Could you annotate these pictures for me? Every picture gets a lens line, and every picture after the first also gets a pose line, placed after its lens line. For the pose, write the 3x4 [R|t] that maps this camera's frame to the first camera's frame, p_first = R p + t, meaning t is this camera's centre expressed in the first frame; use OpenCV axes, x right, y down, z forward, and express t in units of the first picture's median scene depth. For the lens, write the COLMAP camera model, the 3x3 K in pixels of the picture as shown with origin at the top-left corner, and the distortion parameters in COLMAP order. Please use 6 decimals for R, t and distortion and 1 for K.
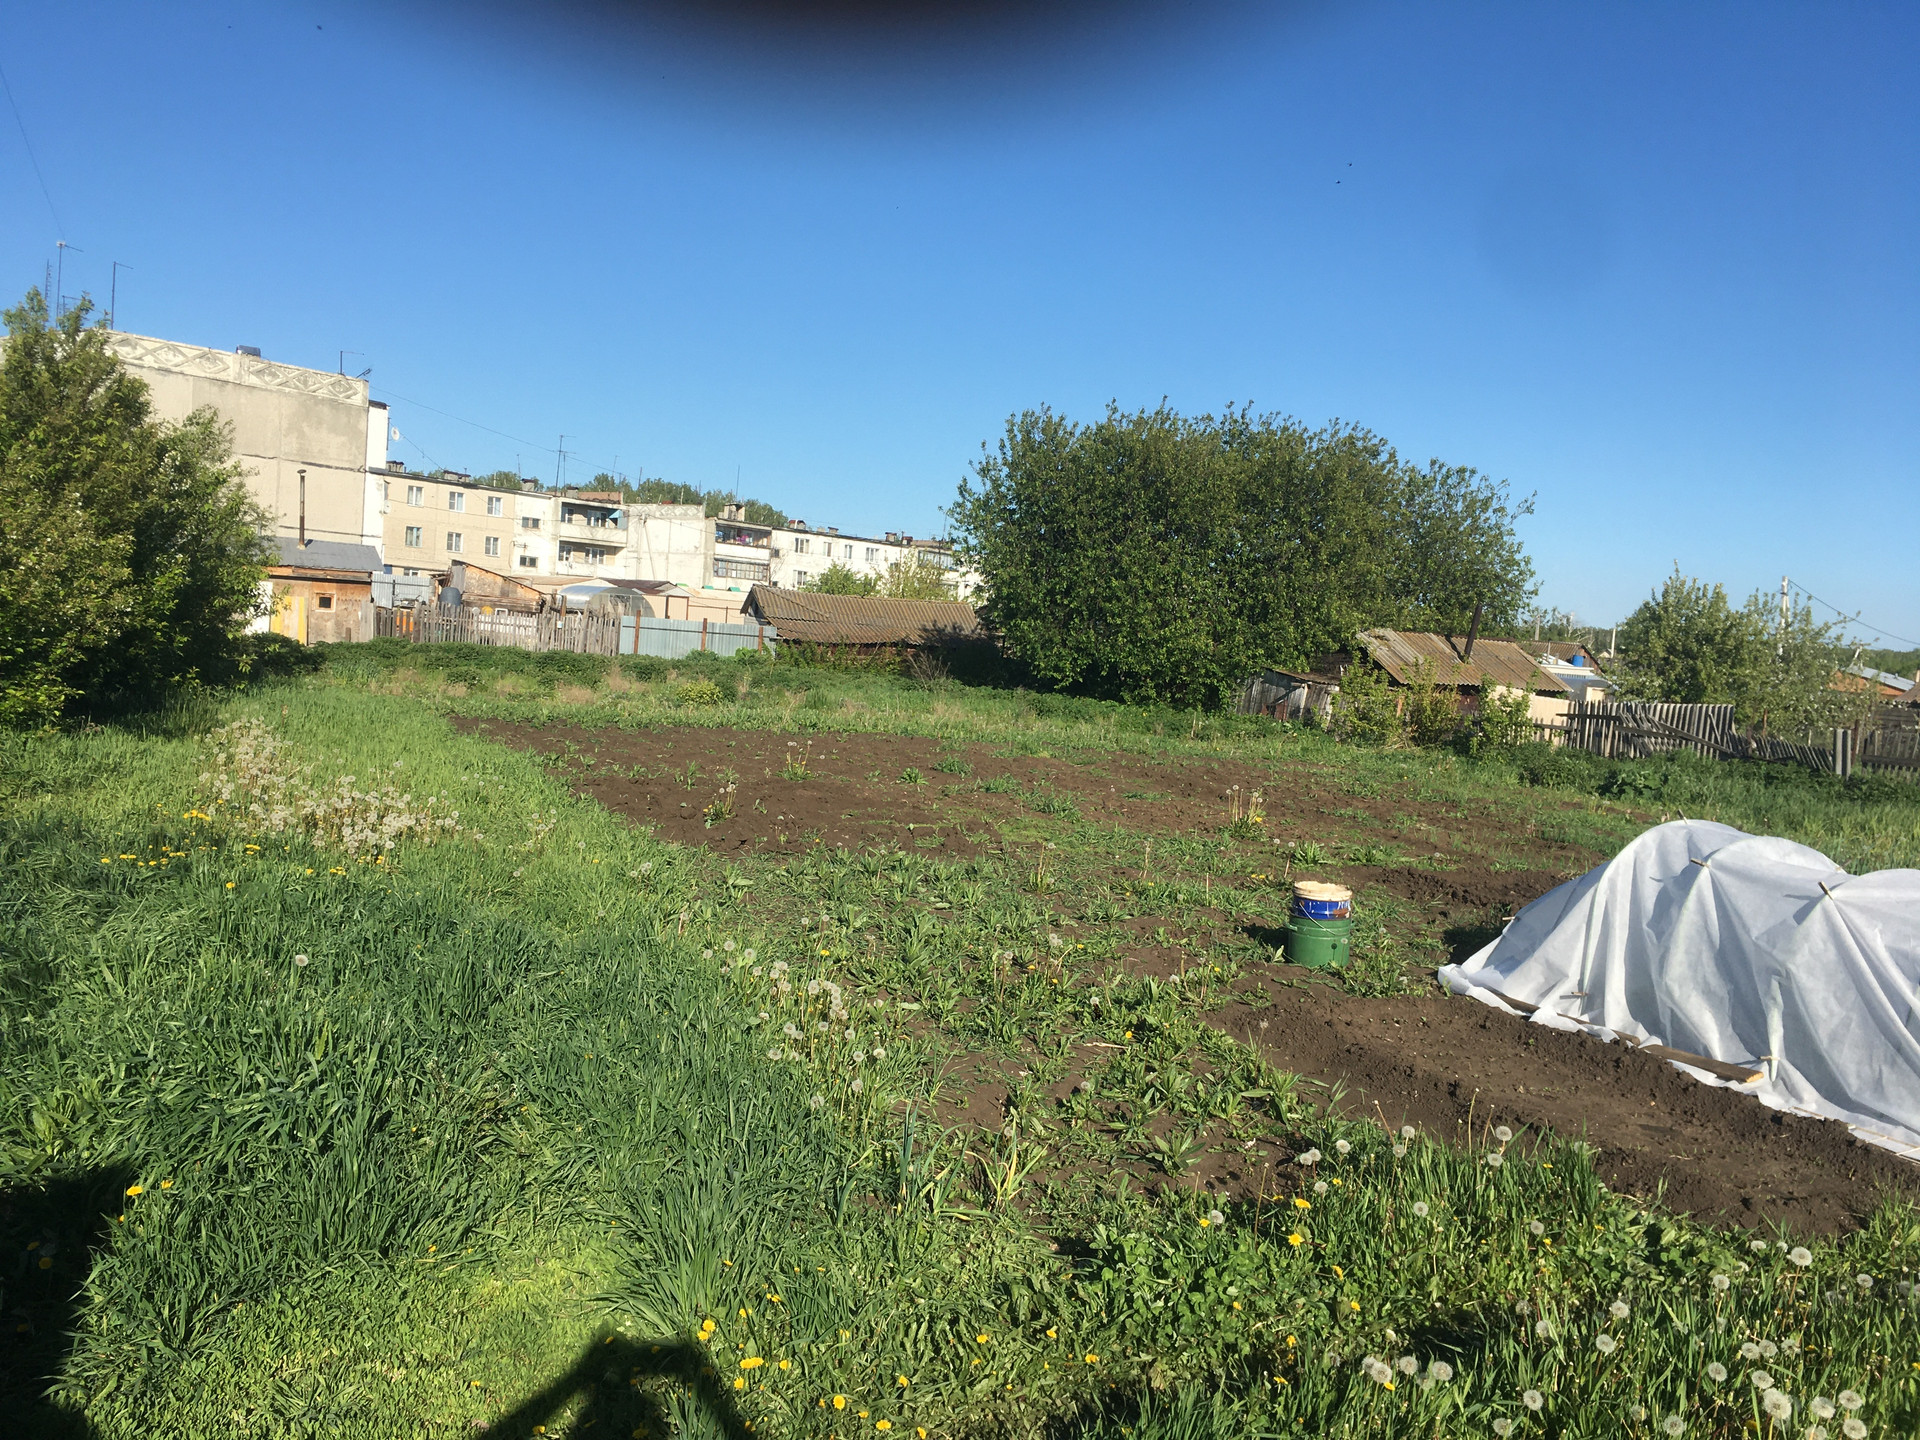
lens RADIAL K [[1630.3, 0, 945.3], [0, 1630.3, 728.5], [0, 0, 1]] dist [0.099111, -0.131684]
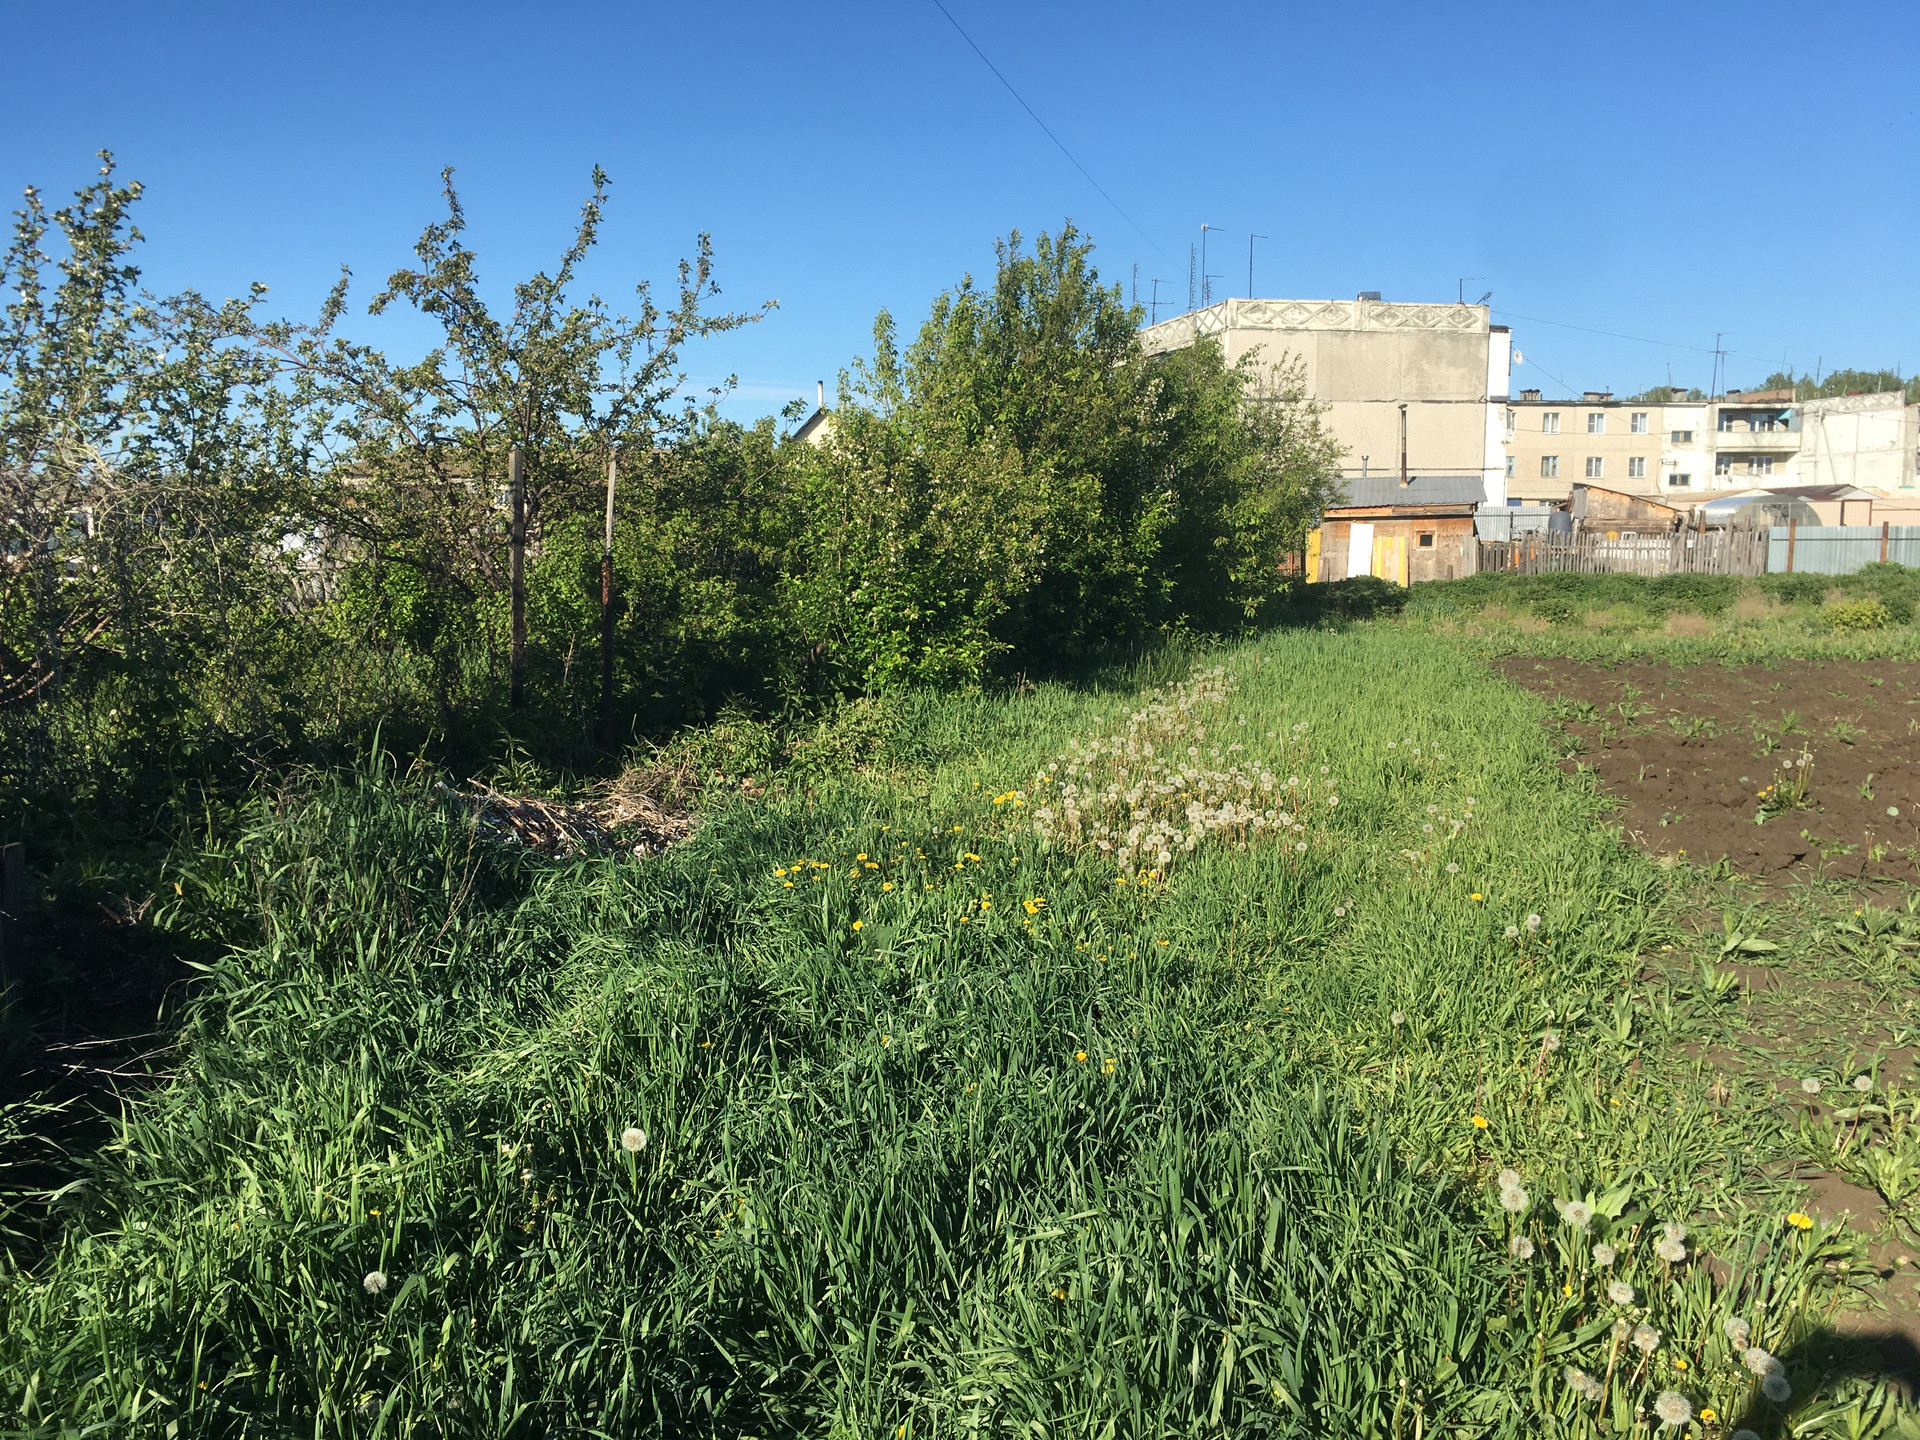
lens RADIAL K [[1630.3, 0, 945.3], [0, 1630.3, 728.5], [0, 0, 1]] dist [0.099111, -0.131684]
pose [[0.779848, -0.005293, -0.625946, 0.001974], [0.028049, 0.999255, 0.026497, -0.000356], [0.625340, -0.038221, 0.779416, 0.052706]]
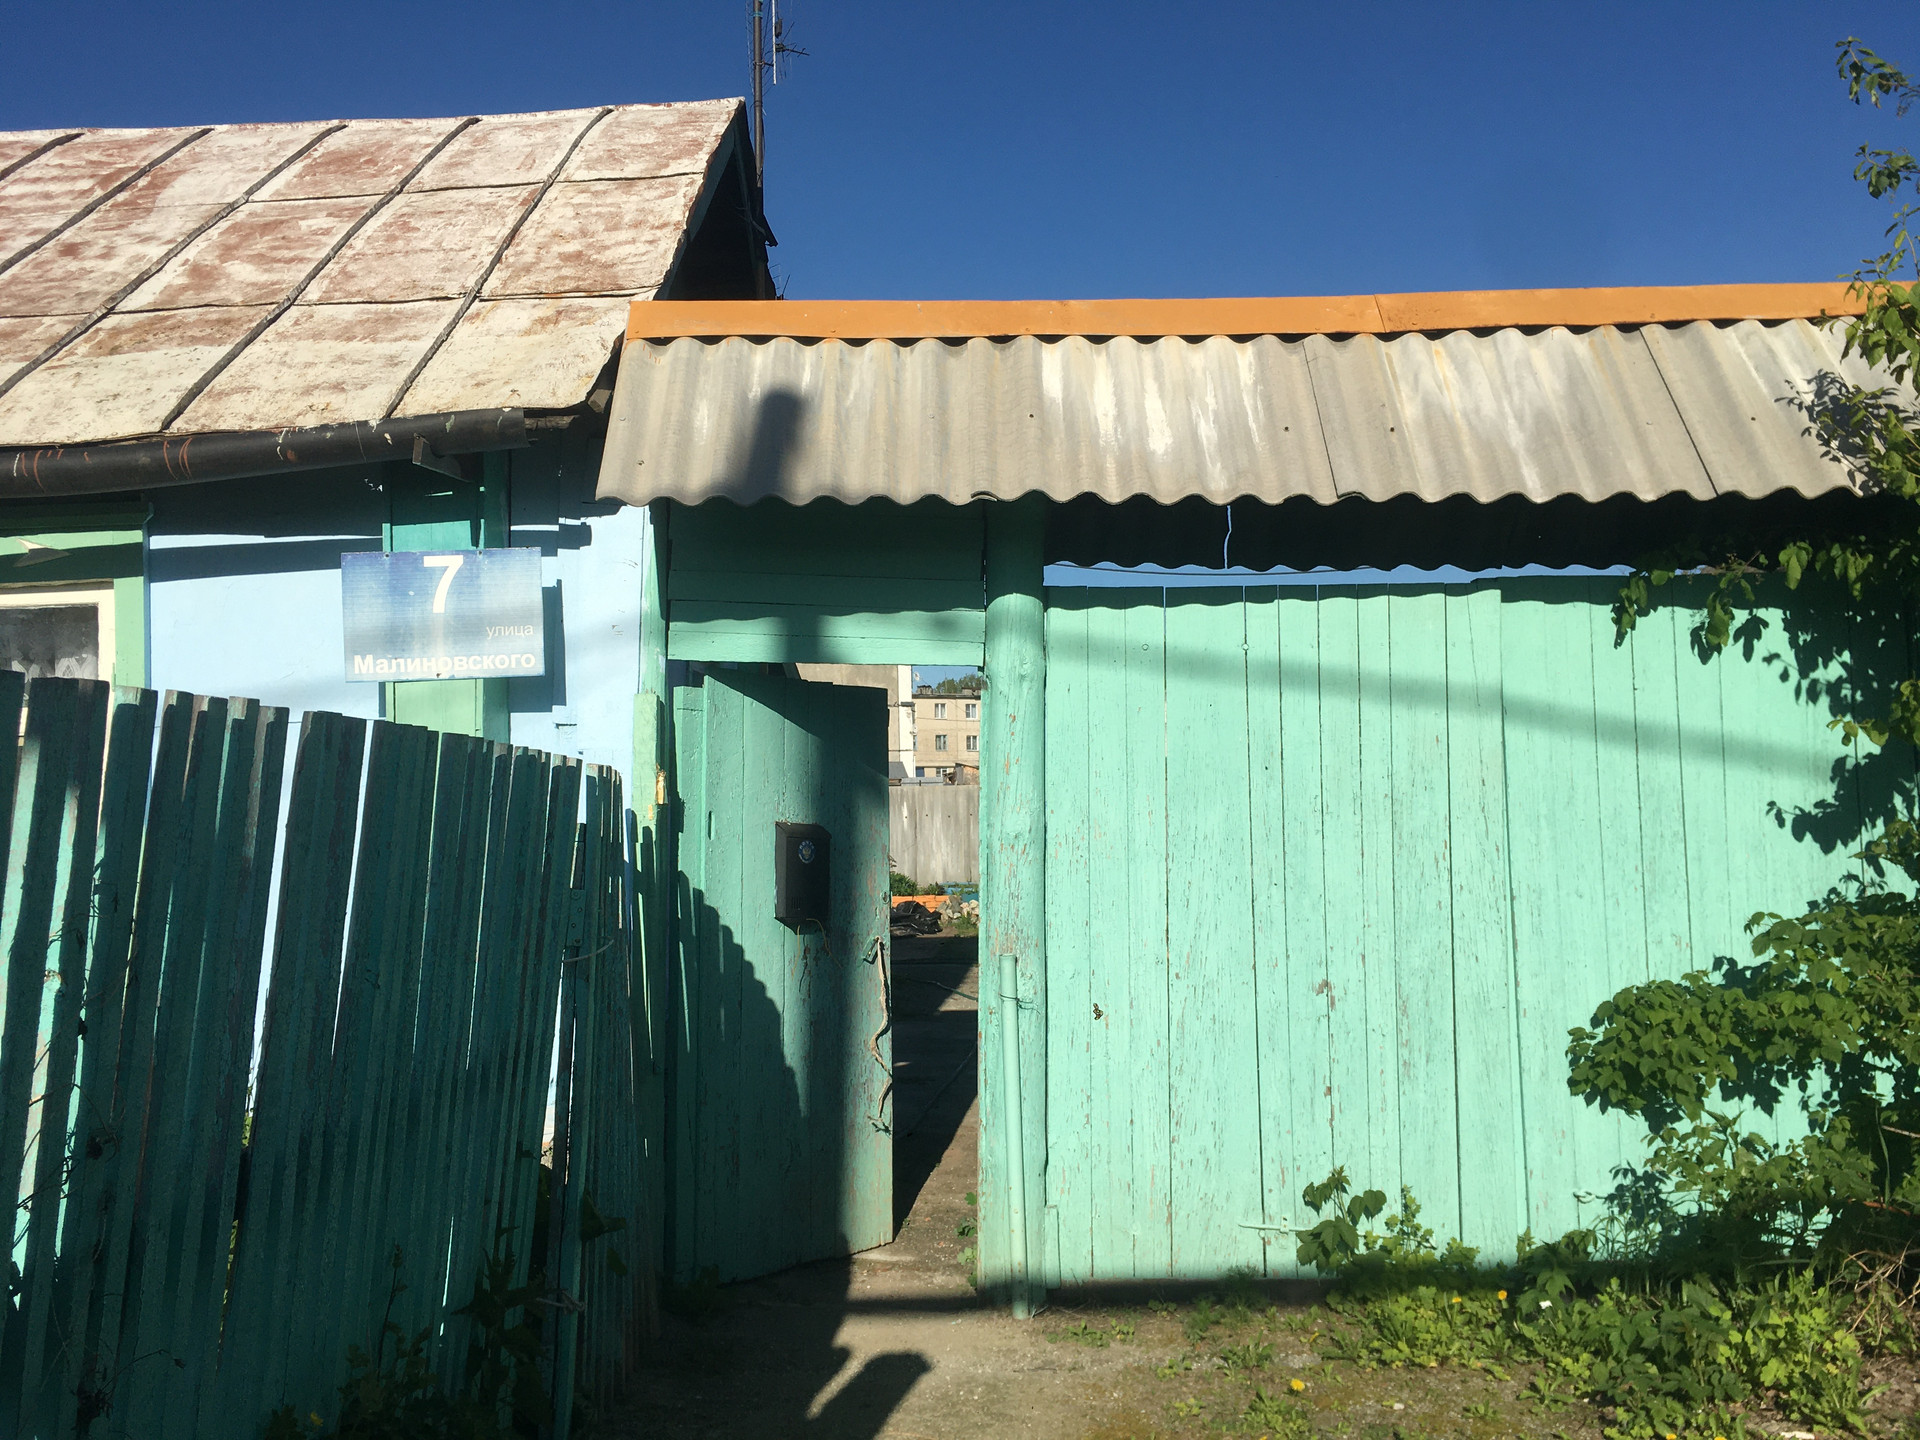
lens RADIAL K [[1630.3, 0, 945.3], [0, 1630.3, 728.5], [0, 0, 1]] dist [0.099111, -0.131684]
pose [[0.943910, -0.104009, -0.313394, 0.126783], [0.071889, 0.991060, -0.112389, 0.024404], [0.322282, 0.083556, 0.942949, -0.314098]]
